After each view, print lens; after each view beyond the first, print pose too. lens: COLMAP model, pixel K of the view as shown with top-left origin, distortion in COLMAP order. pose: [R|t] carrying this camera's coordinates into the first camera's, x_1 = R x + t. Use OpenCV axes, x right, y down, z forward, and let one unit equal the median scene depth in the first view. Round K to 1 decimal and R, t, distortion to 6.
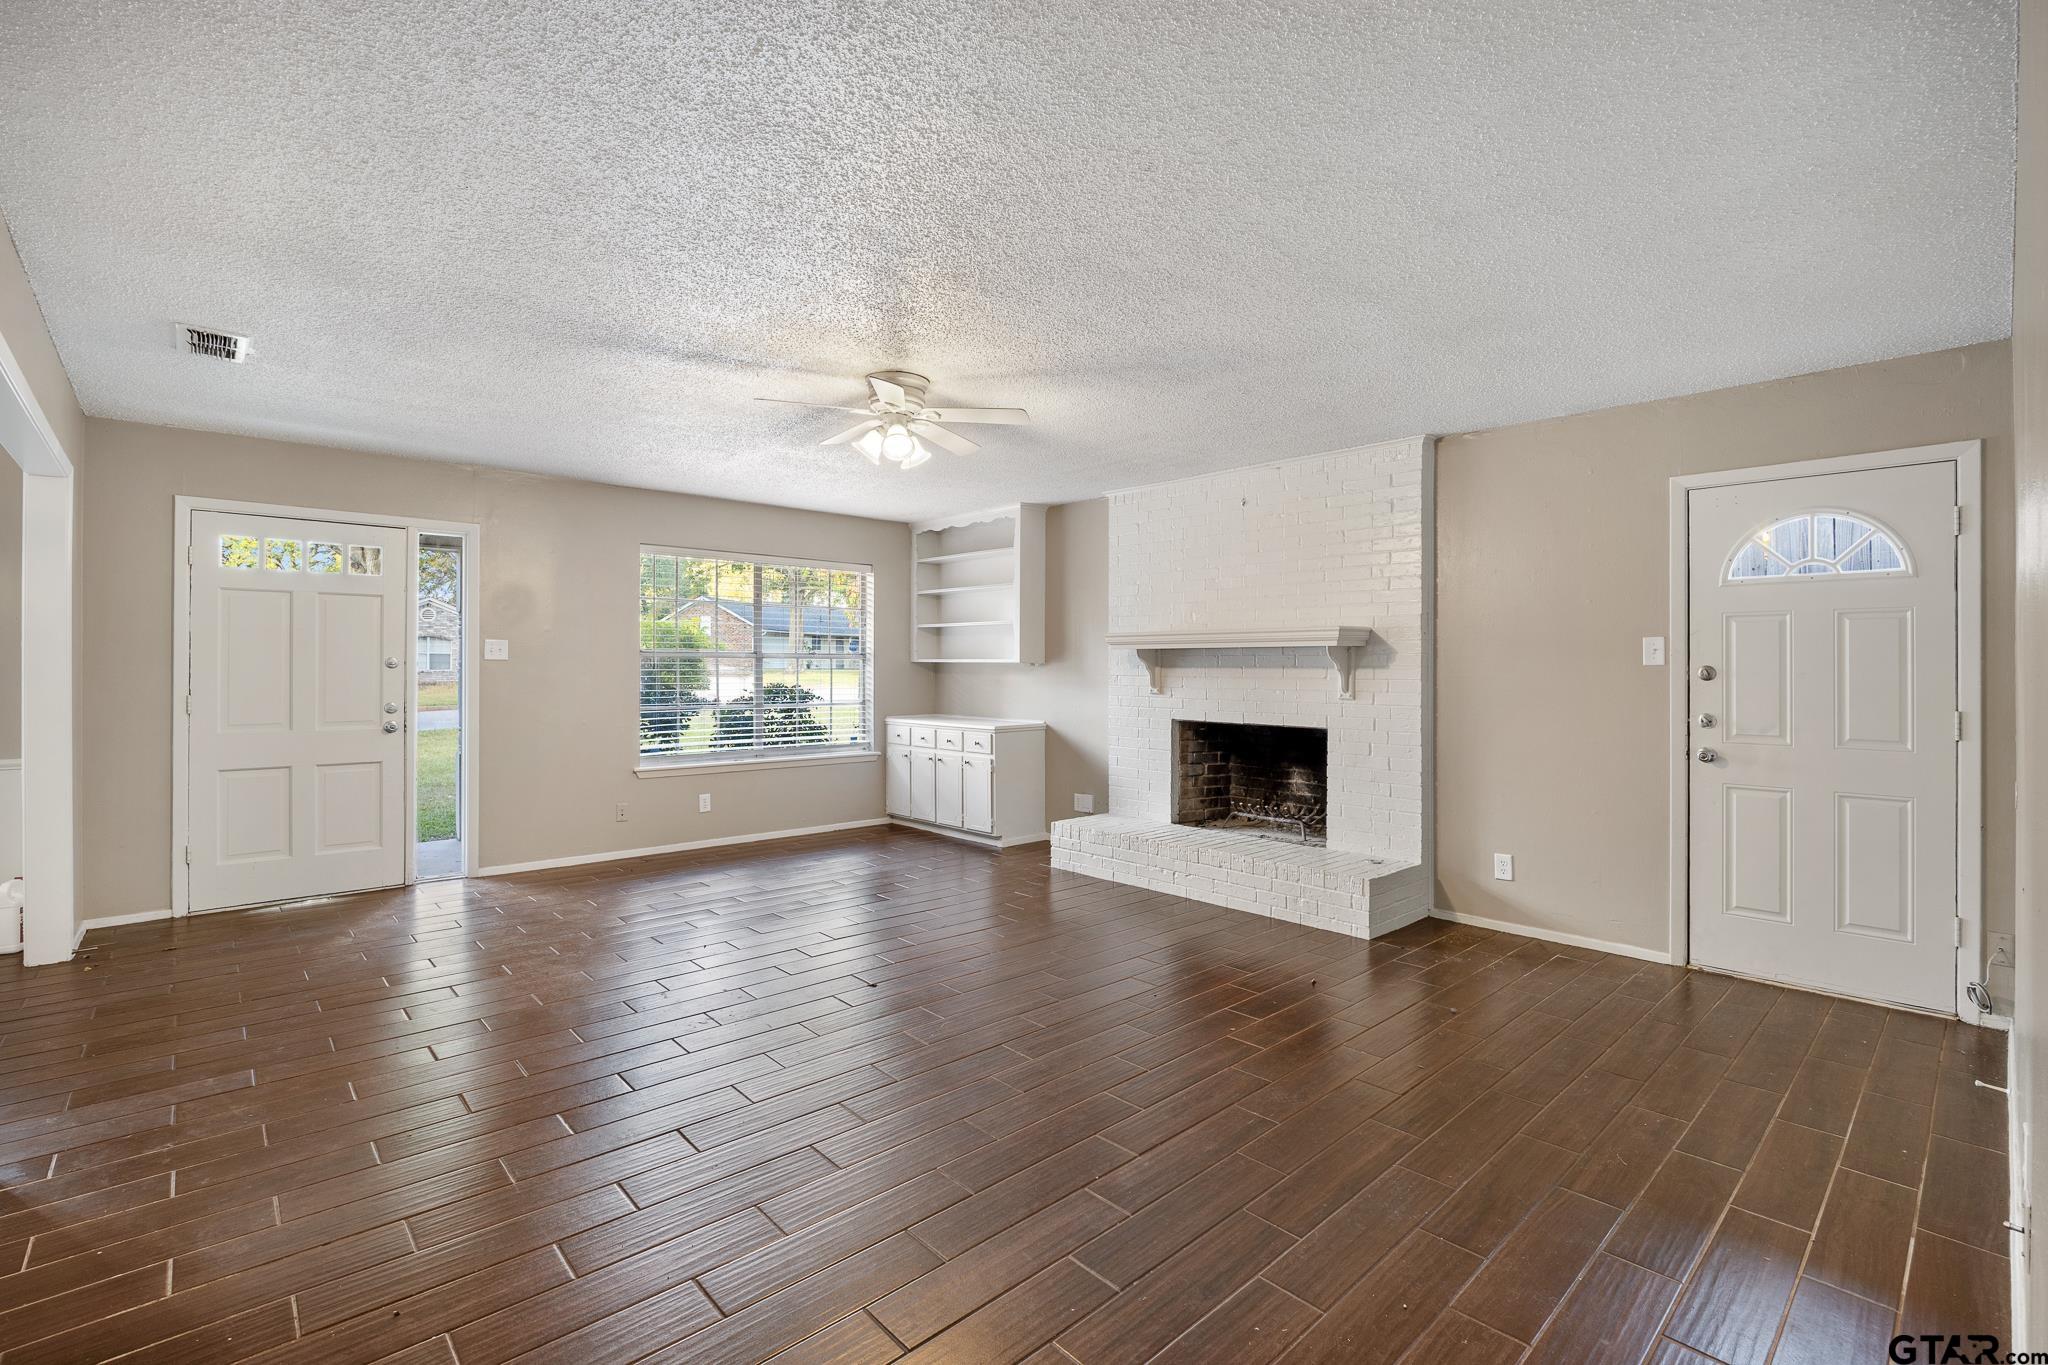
lens RADIAL K [[911.7, 0, 1012.1], [0, 911.7, 664.7], [0, 0, 1]] dist [-0.001136, -0.000543]
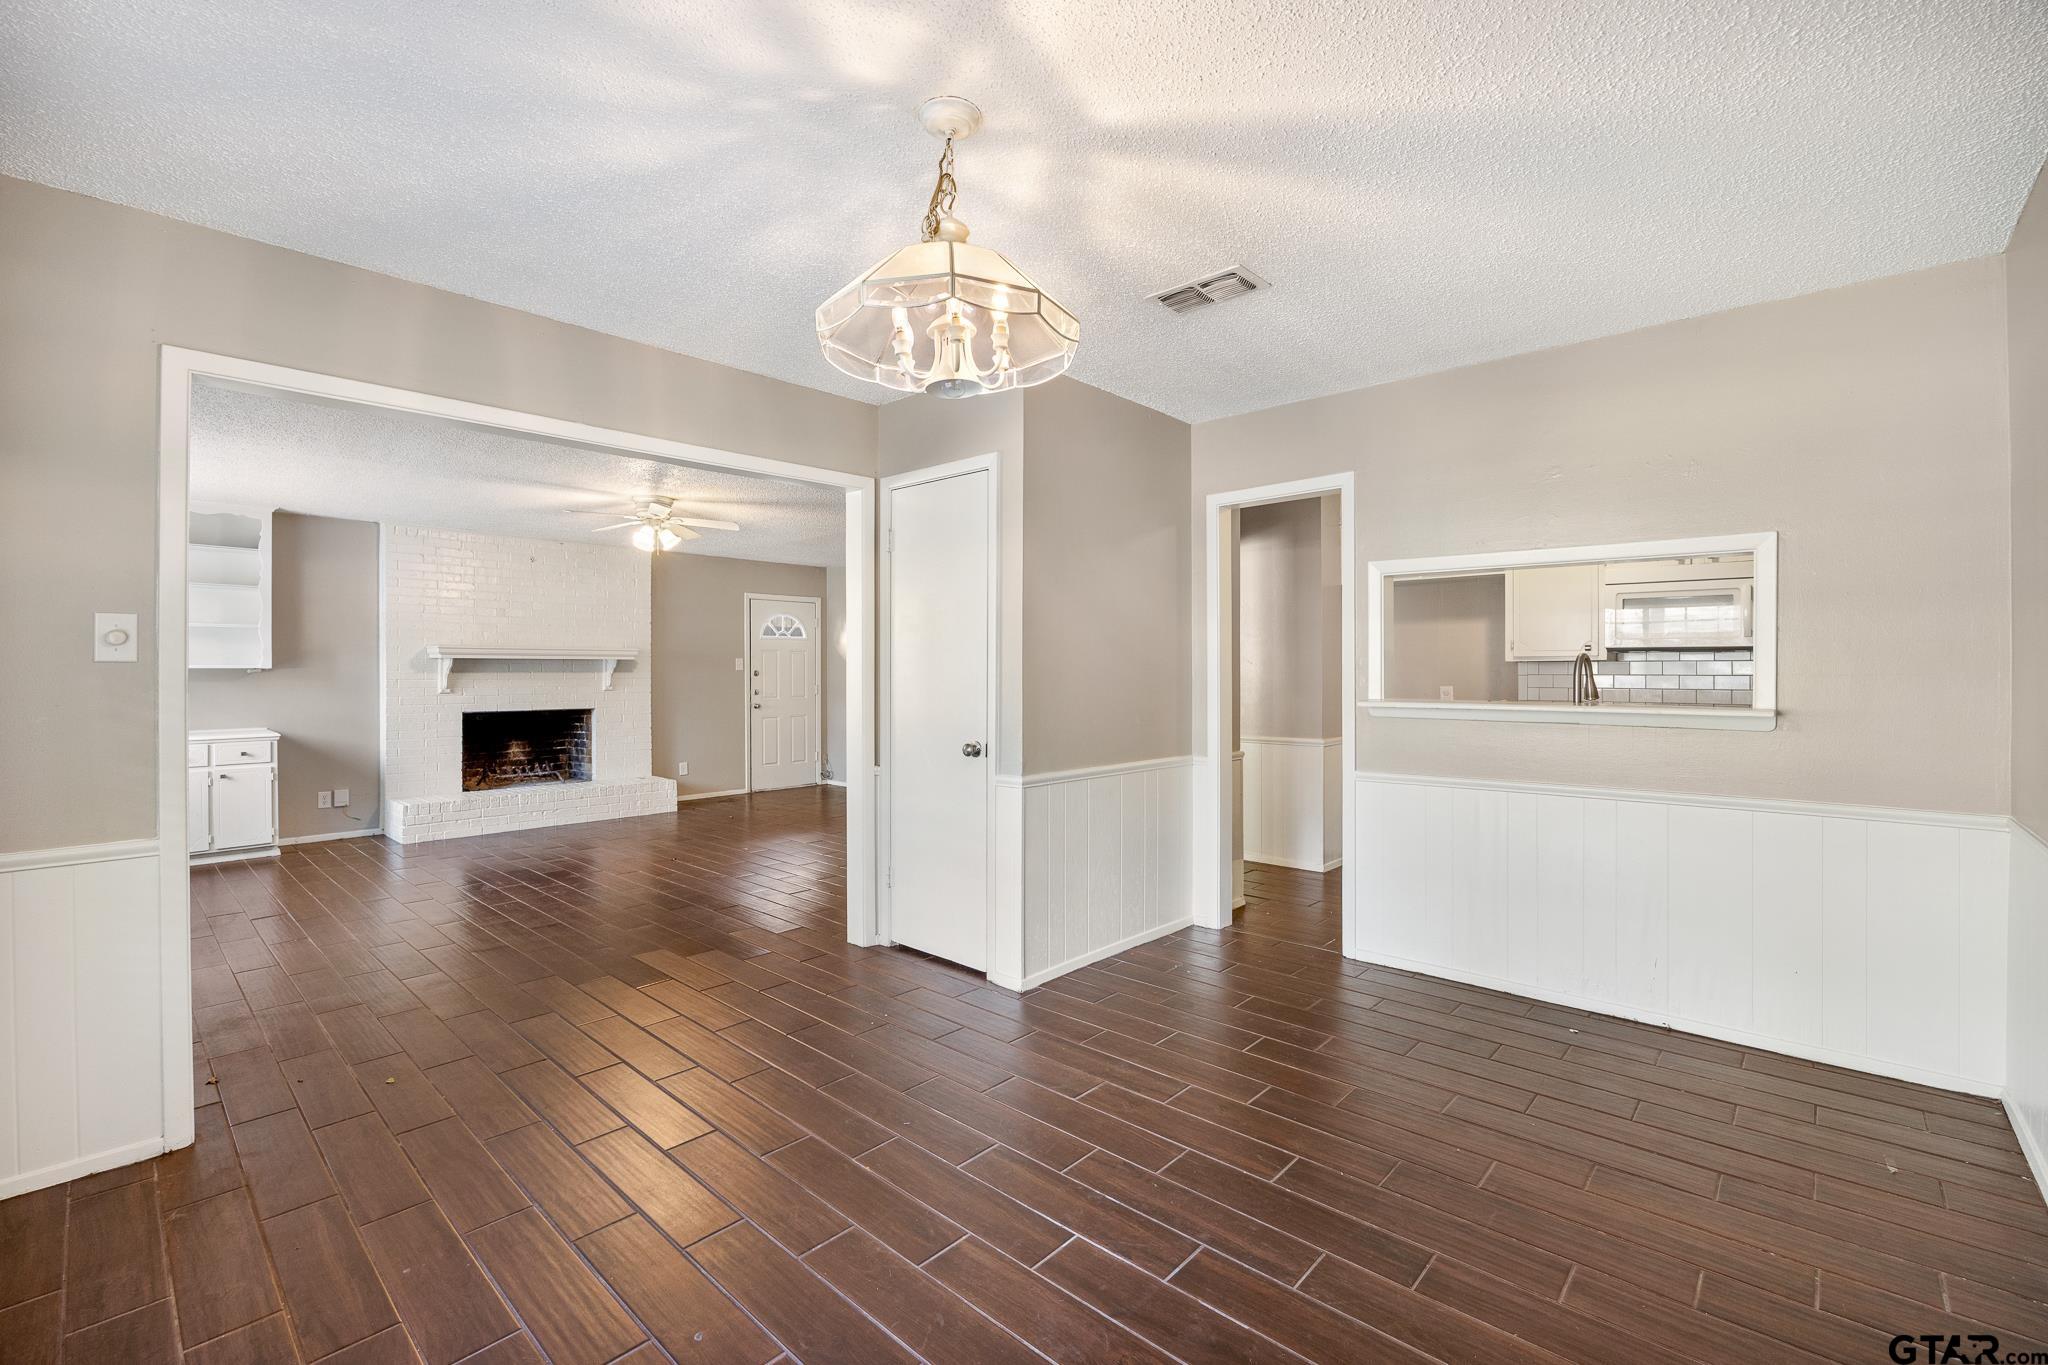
lens RADIAL K [[911.7, 0, 1043.2], [0, 911.7, 664.0], [0, 0, 1]] dist [-0.001136, -0.000543]
pose [[-0.086952, 0.002448, 0.996209, -1.347548], [-0.002173, 0.999994, -0.002647, -0.008834], [-0.996210, -0.002395, -0.086946, 0.321322]]
